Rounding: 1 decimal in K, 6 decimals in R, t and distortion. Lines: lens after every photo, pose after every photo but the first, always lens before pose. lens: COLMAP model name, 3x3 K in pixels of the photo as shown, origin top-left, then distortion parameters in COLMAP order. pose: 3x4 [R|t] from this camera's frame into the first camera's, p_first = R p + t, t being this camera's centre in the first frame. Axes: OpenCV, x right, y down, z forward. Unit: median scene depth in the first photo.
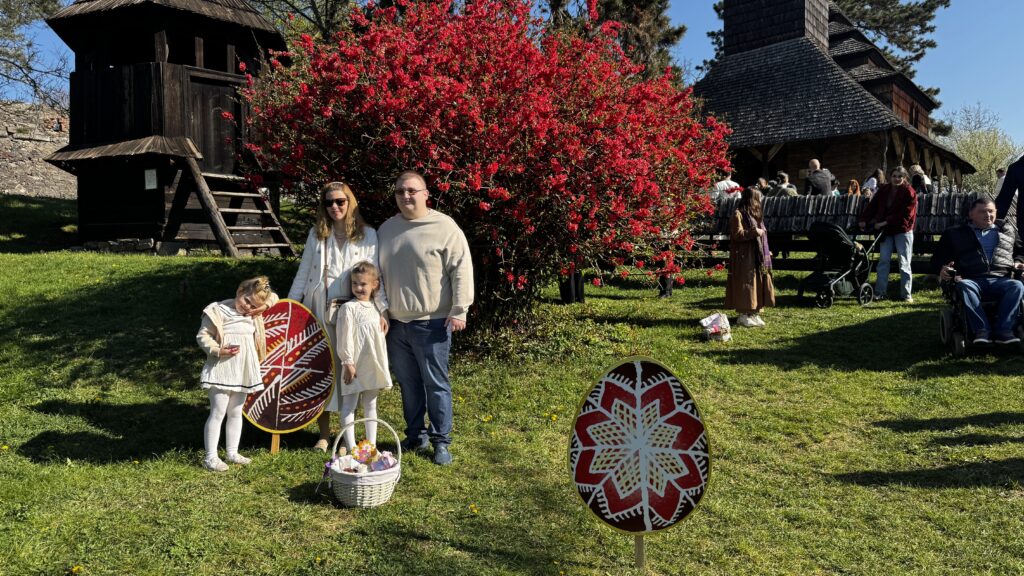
lens RADIAL K [[725.5, 0, 512.0], [0, 725.5, 288.0], [0, 0, 1]] dist [-0.003222, -0.003600]
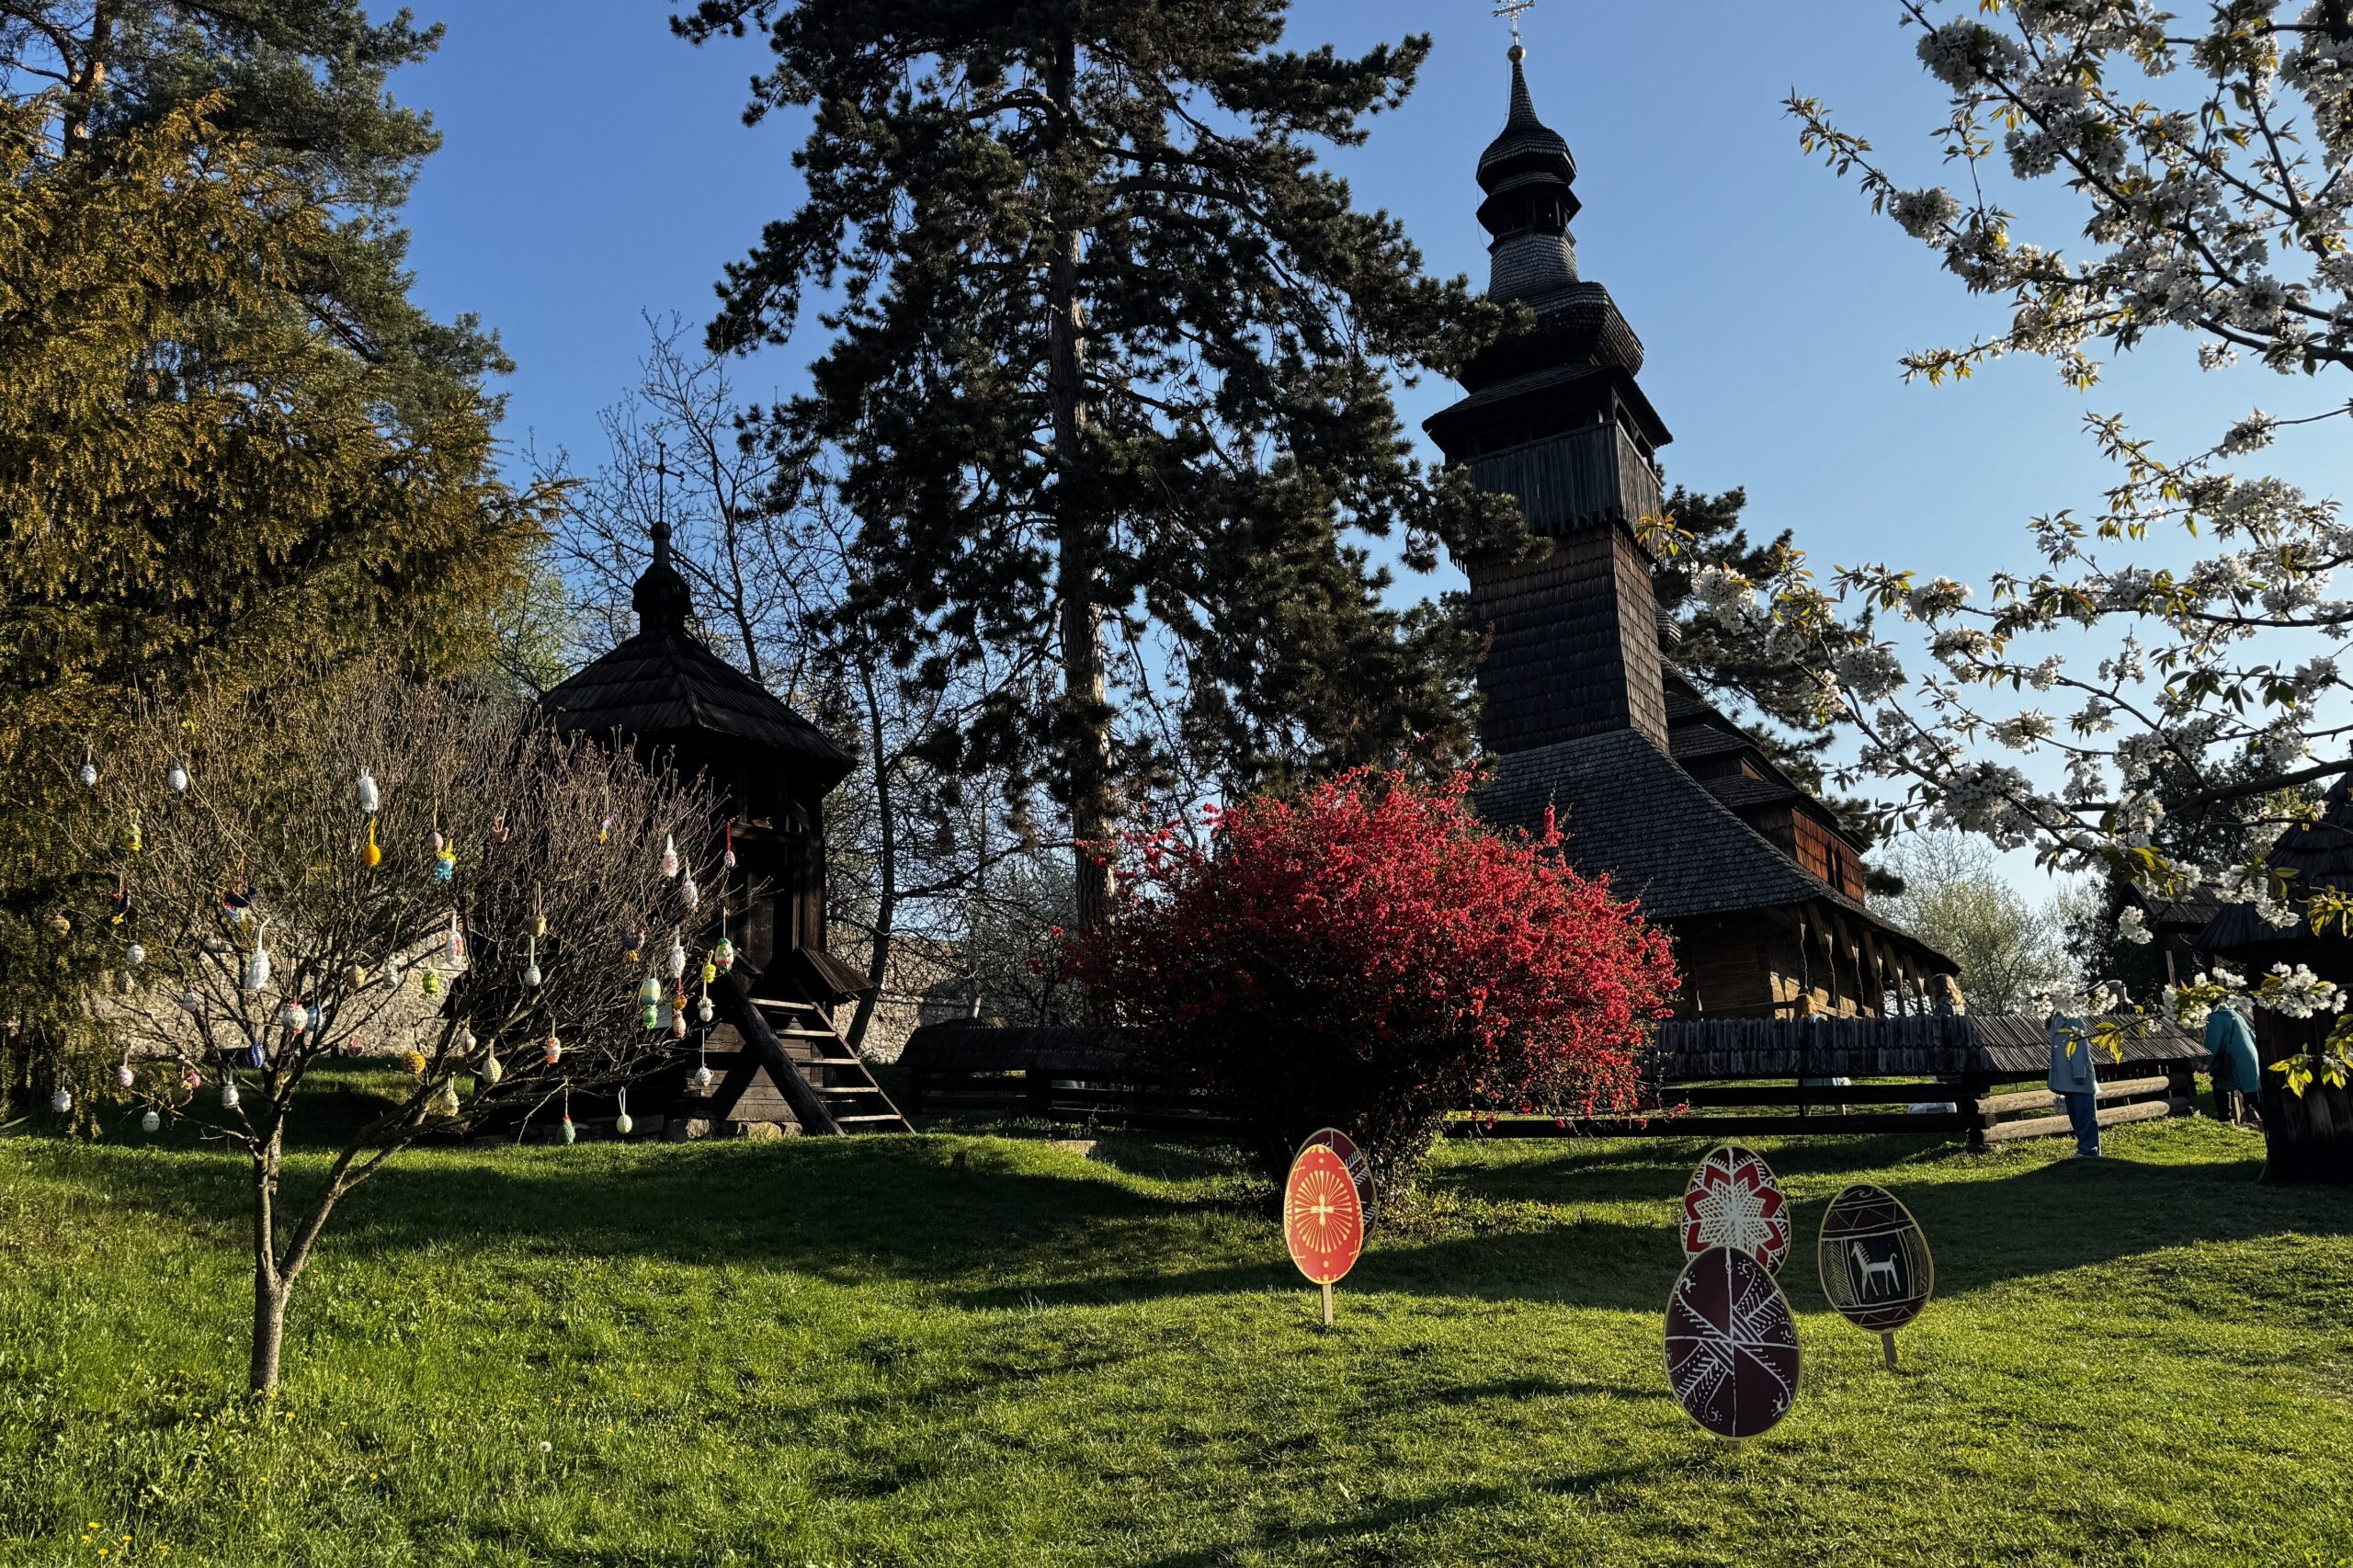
lens RADIAL K [[1865.3, 0, 1176.5], [0, 1865.3, 784.0], [0, 0, 1]] dist [0.001950, -0.000628]
pose [[0.986243, 0.007632, 0.165123, -0.139236], [0.035175, 0.966365, -0.254757, 0.029360], [-0.161513, 0.257060, 0.952803, -0.225052]]
